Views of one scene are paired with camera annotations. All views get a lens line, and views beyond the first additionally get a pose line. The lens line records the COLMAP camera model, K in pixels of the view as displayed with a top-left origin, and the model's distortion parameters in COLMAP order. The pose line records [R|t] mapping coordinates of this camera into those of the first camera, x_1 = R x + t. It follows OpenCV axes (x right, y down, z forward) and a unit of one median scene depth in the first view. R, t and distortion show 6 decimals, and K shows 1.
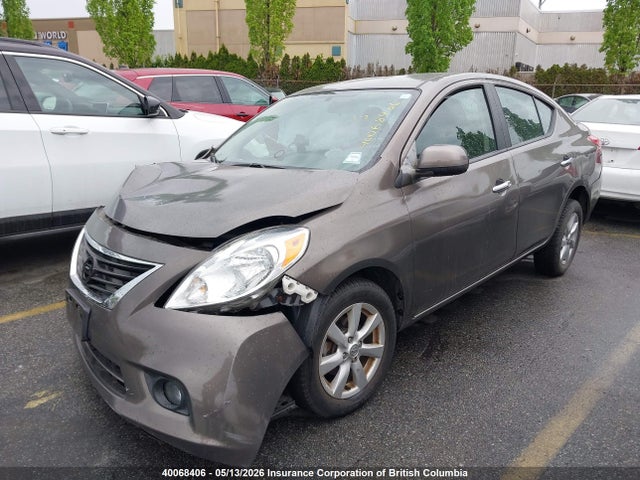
lens RADIAL K [[507.5, 0, 316.9], [0, 507.5, 240.8], [0, 0, 1]] dist [0.021019, -0.012849]
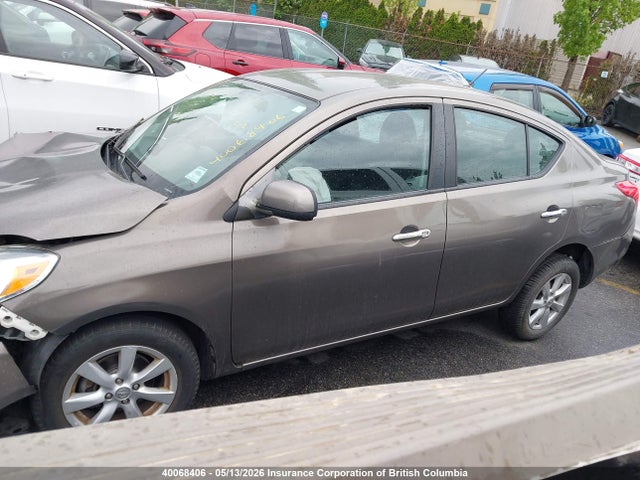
lens RADIAL K [[507.5, 0, 316.9], [0, 507.5, 240.8], [0, 0, 1]] dist [0.021019, -0.012849]
pose [[0.953131, 0.224353, -0.202996, 0.313102], [-0.204214, 0.972088, 0.115510, -0.131108], [0.223245, -0.068642, 0.972343, 0.133721]]
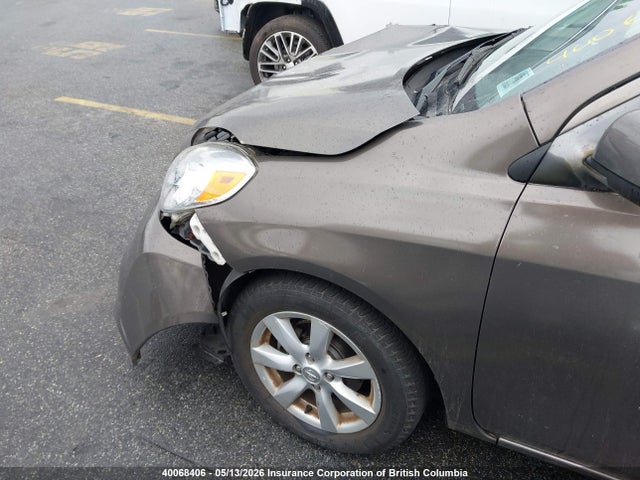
lens RADIAL K [[507.5, 0, 316.9], [0, 507.5, 240.8], [0, 0, 1]] dist [0.021019, -0.012849]
pose [[0.295076, 0.504167, -0.811632, 0.313612], [-0.229681, 0.861975, 0.451936, -0.139614], [0.927457, 0.053061, 0.370146, 0.452451]]
